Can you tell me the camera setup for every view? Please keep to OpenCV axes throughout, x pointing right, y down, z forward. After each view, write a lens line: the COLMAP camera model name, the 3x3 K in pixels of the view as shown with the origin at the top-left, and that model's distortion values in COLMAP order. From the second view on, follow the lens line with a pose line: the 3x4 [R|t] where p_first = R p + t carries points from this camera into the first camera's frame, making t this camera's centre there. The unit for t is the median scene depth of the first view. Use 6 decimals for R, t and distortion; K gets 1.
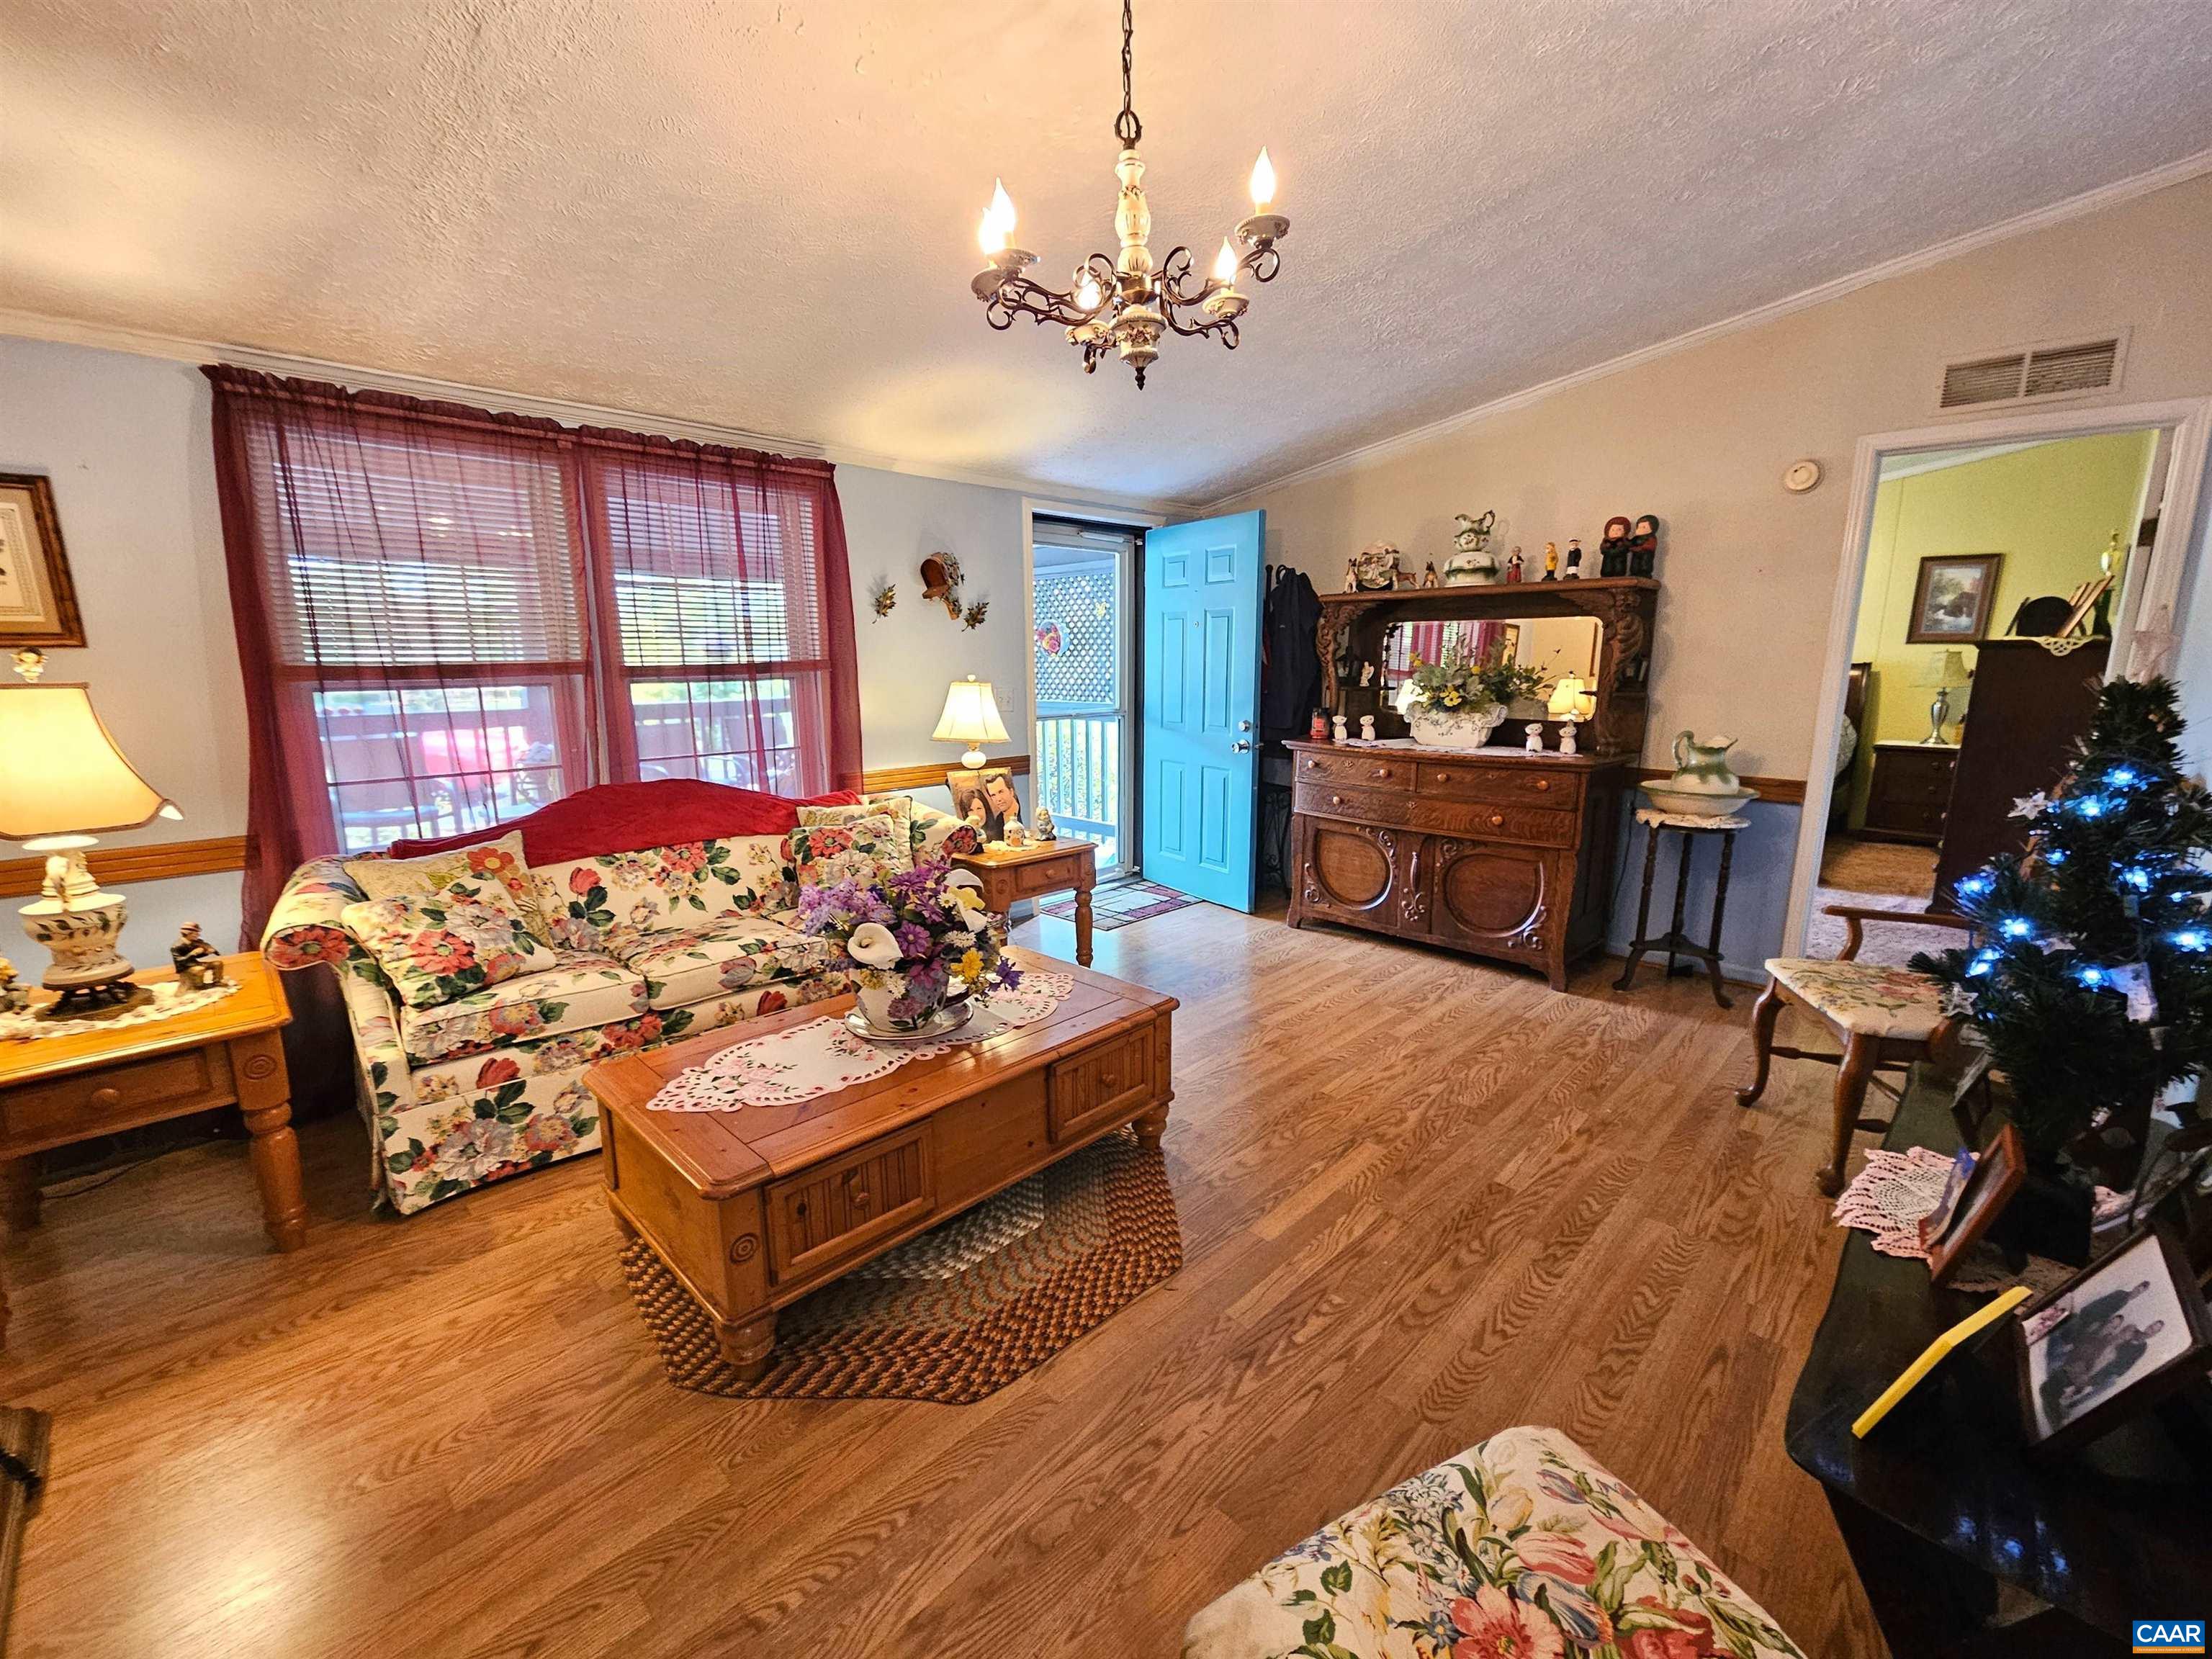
lens RADIAL K [[937.7, 0, 1050.1], [0, 937.7, 842.0], [0, 0, 1]] dist [-0.002817, 0.001004]
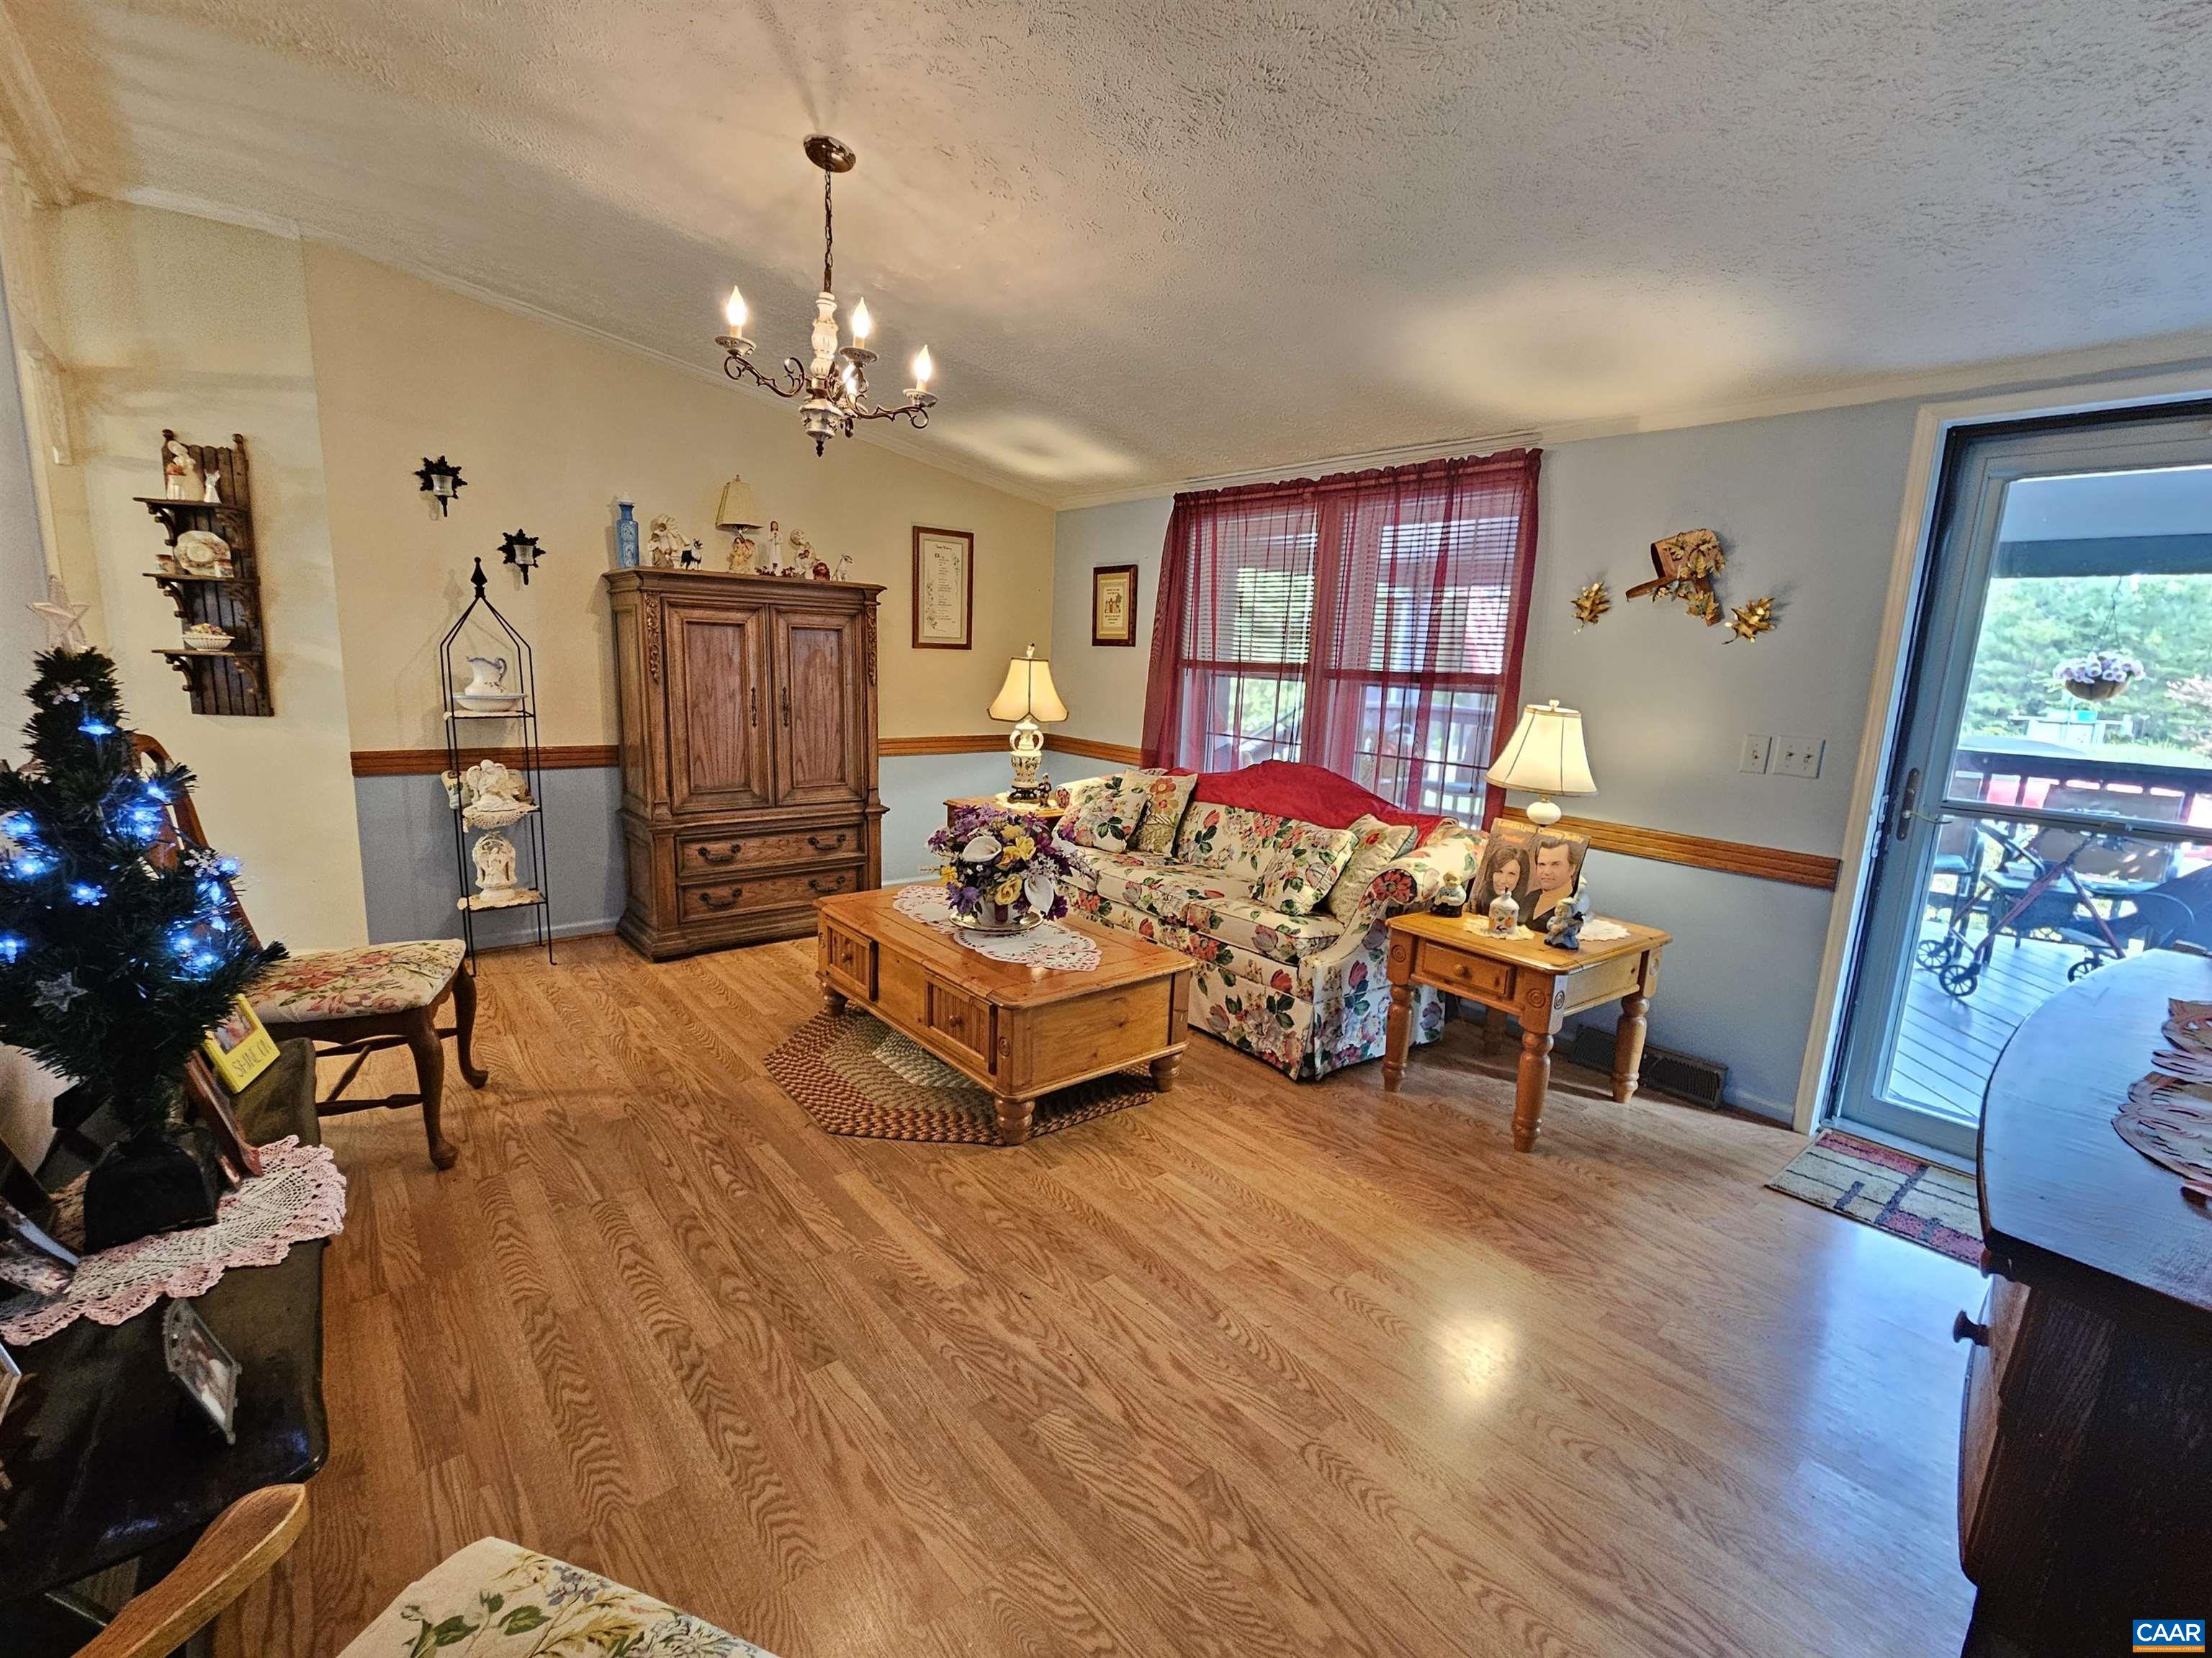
lens RADIAL K [[937.7, 0, 1105.6], [0, 937.7, 837.7], [0, 0, 1]] dist [-0.002817, 0.001004]
pose [[-0.061830, 0.197810, -0.978288, 0.923130], [-0.233387, 0.950125, 0.206866, -0.194354], [0.970416, 0.241111, -0.012580, 0.933796]]
